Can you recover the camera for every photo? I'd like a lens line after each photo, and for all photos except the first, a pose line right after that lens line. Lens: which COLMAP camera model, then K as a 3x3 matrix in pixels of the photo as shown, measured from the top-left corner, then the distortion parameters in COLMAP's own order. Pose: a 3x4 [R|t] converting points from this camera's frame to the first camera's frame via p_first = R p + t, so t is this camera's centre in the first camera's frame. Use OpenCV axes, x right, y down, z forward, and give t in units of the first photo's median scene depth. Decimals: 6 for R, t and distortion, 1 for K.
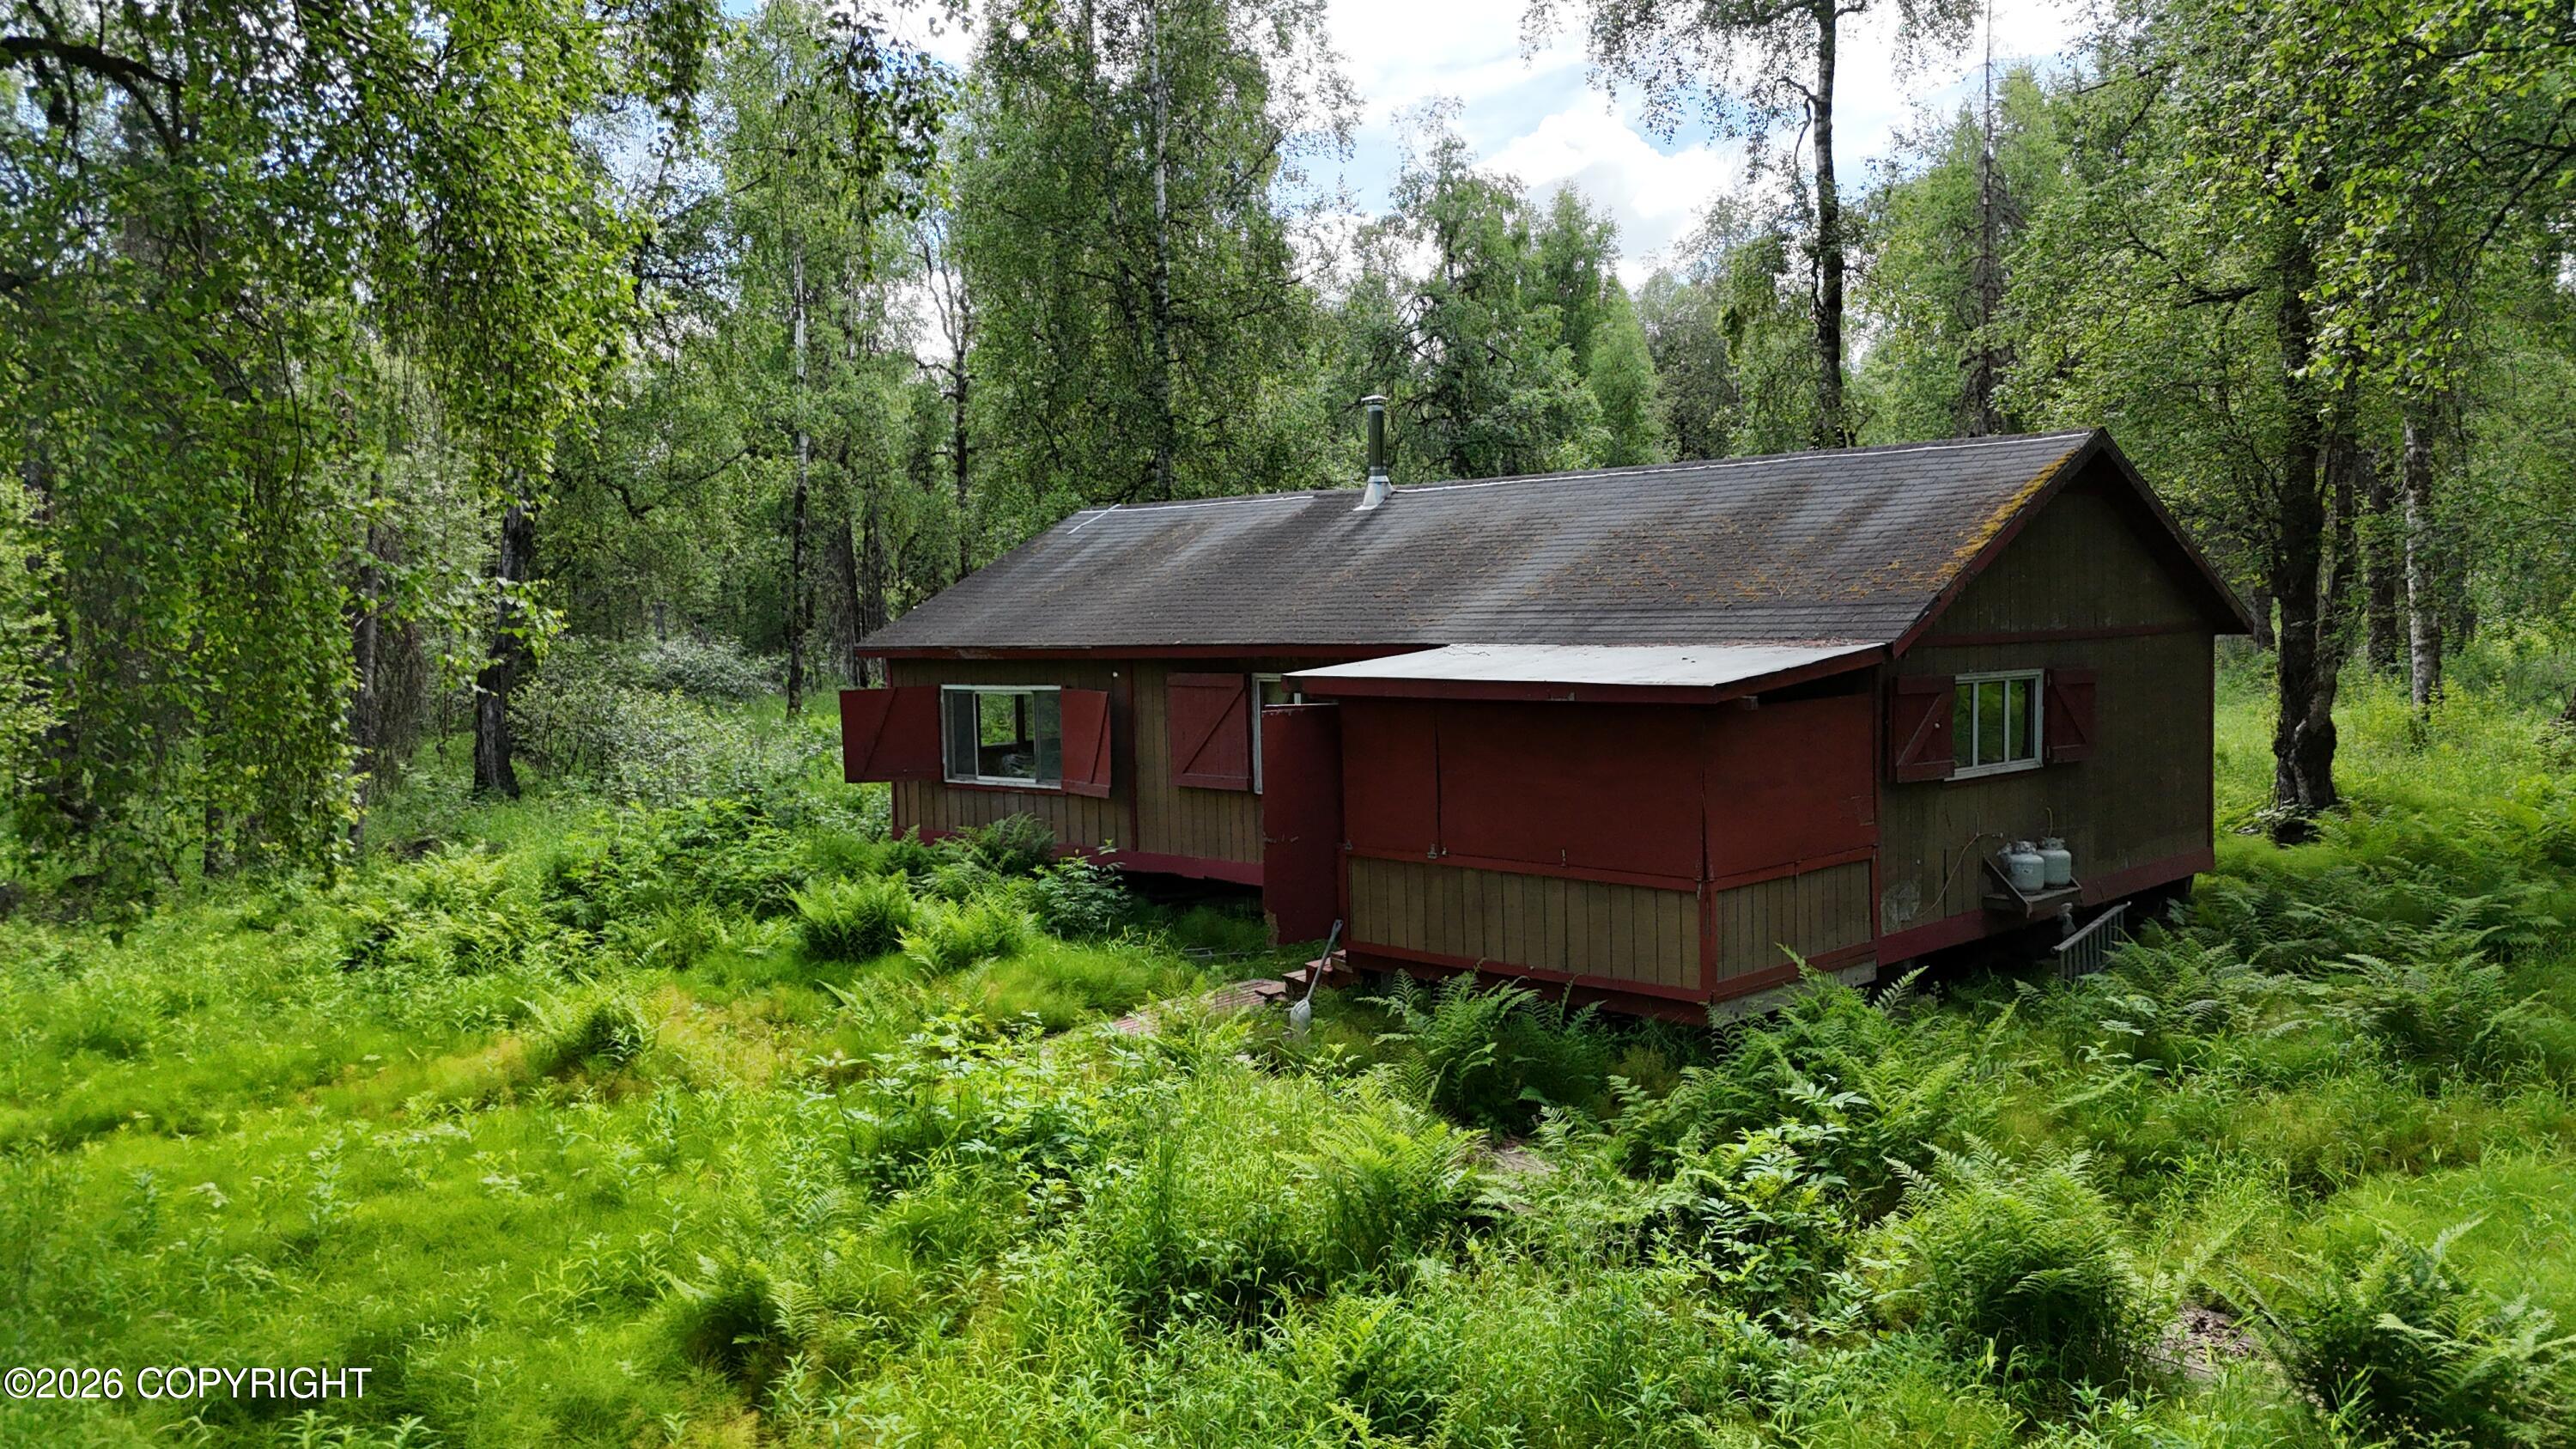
lens RADIAL K [[1786.7, 0, 1285.1], [0, 1786.7, 718.6], [0, 0, 1]] dist [0.105264, -0.107481]
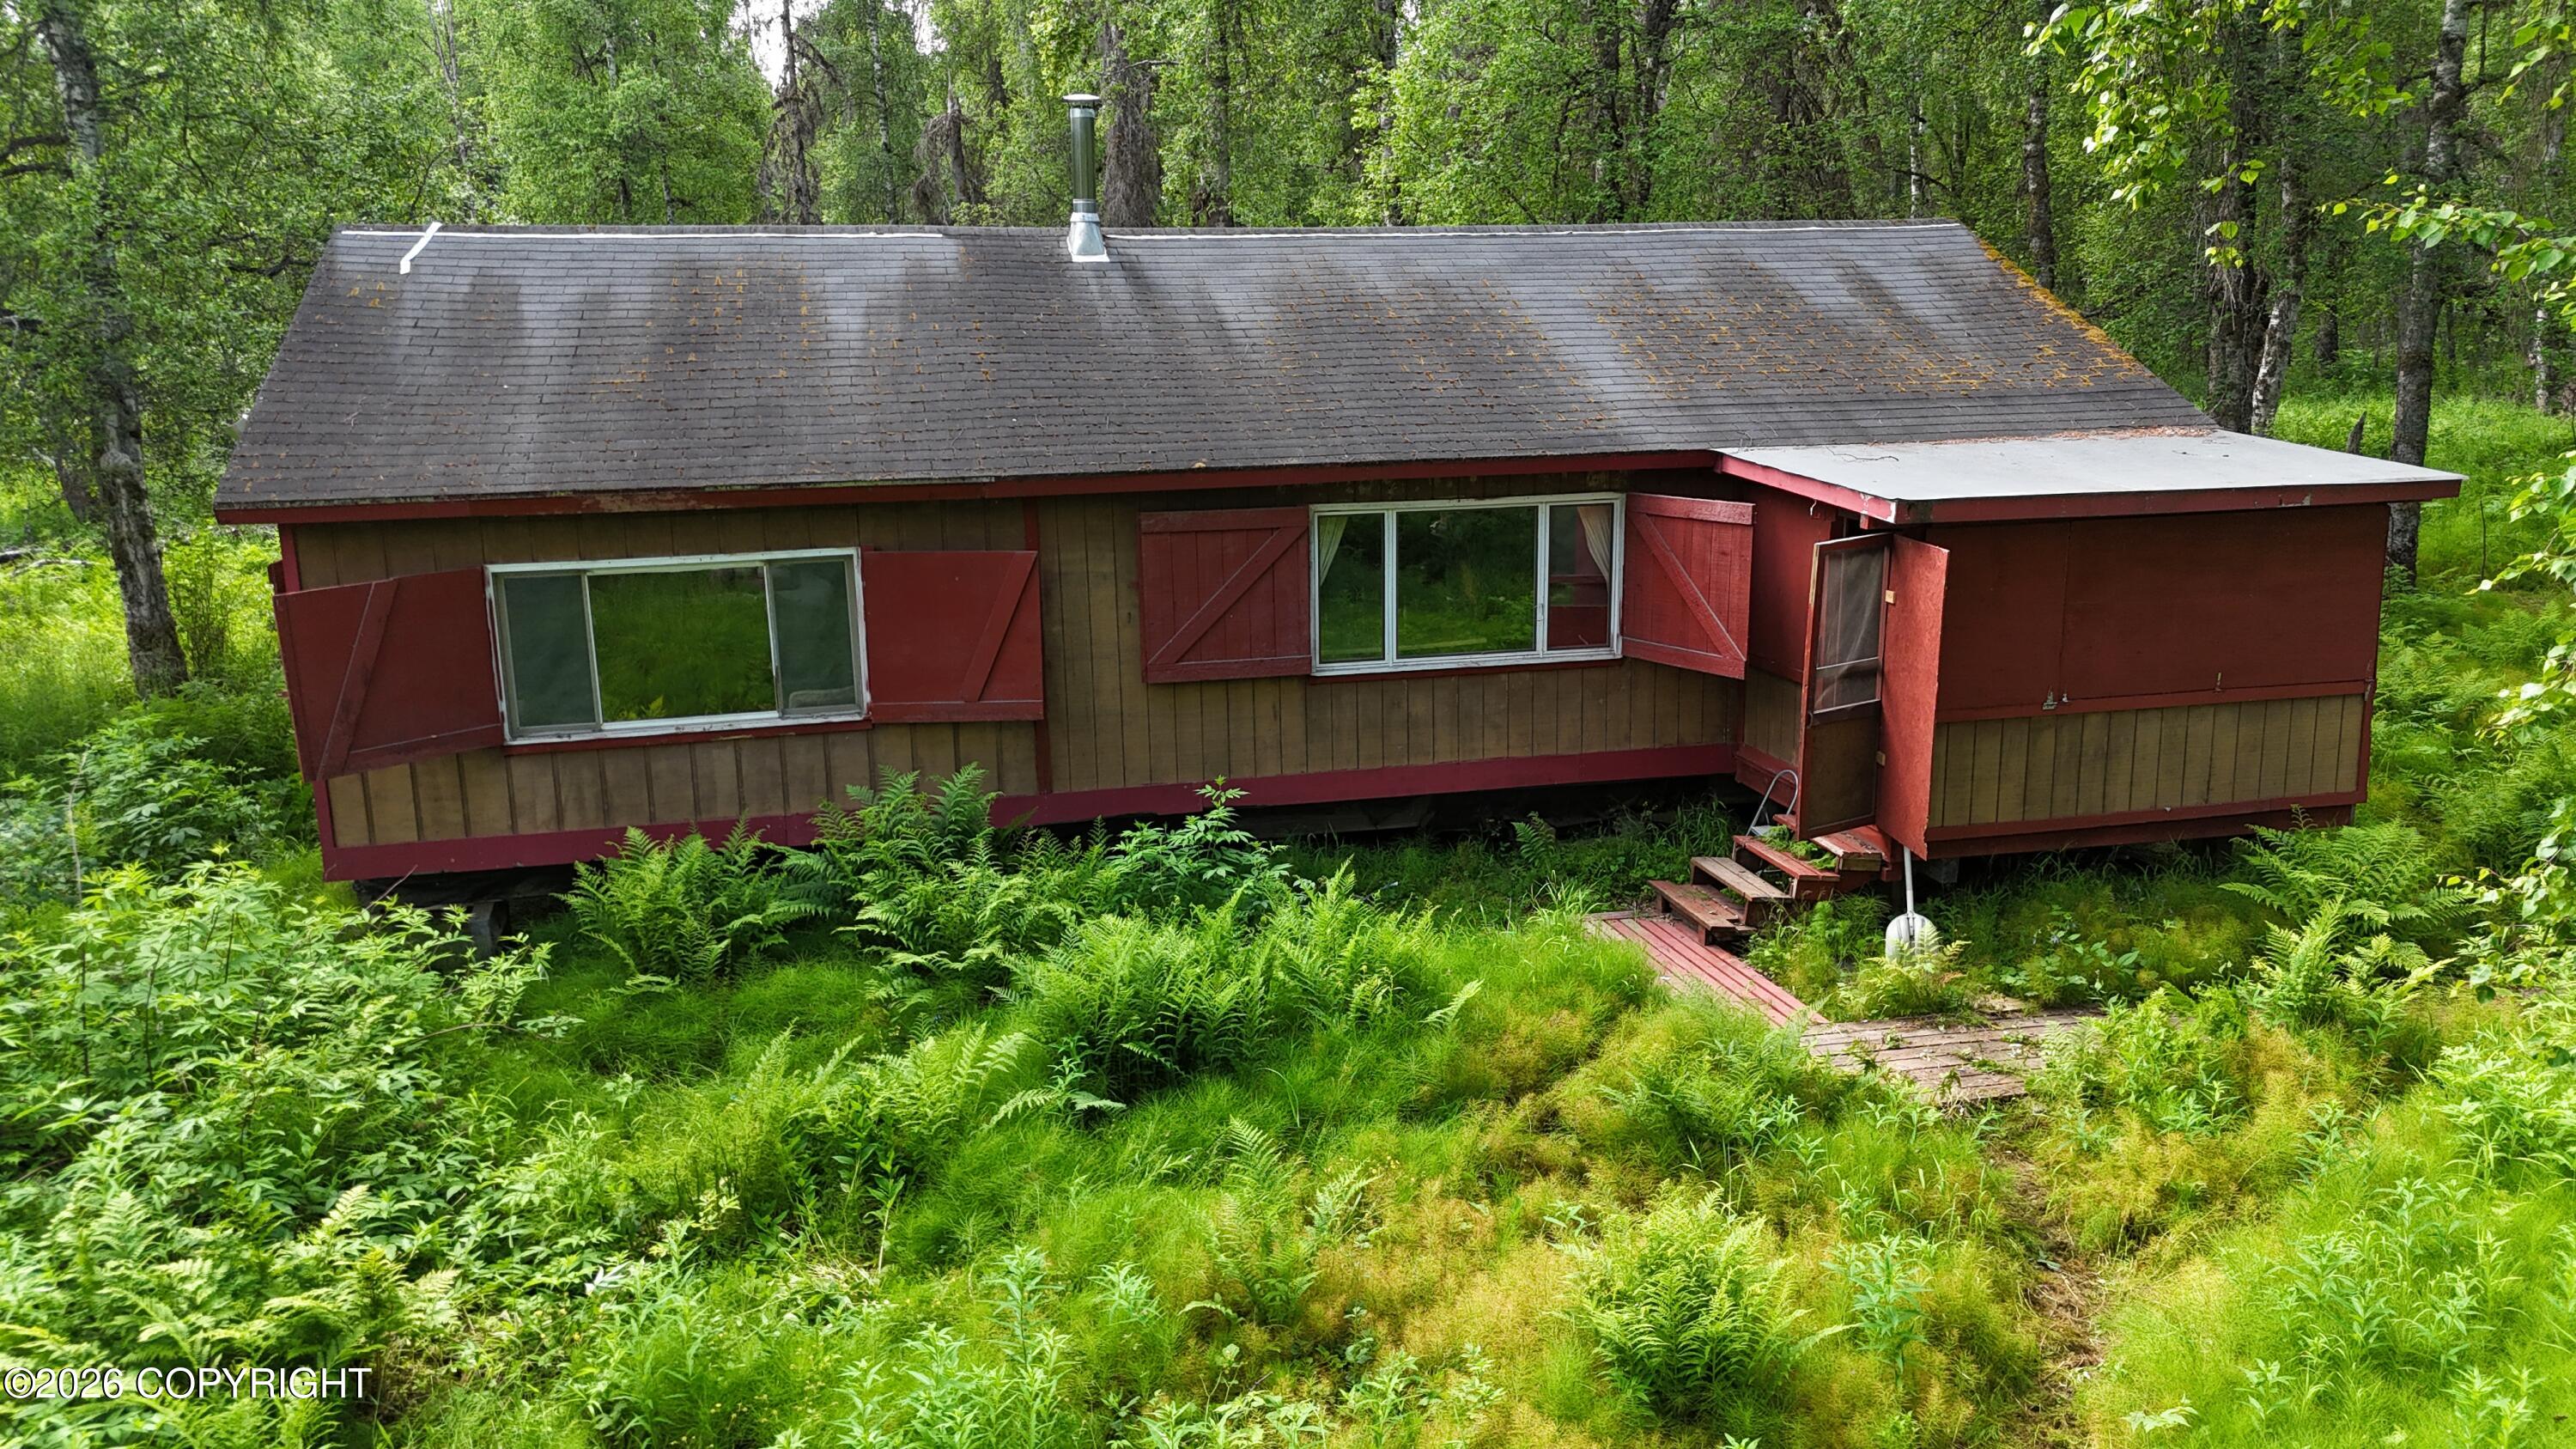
lens RADIAL K [[1786.7, 0, 1285.1], [0, 1786.7, 718.6], [0, 0, 1]] dist [0.105264, -0.107481]
pose [[0.550051, -0.150212, 0.821511, -0.577357], [0.055539, 0.988093, 0.143484, -0.042521], [-0.833282, -0.033298, 0.551844, 0.581618]]
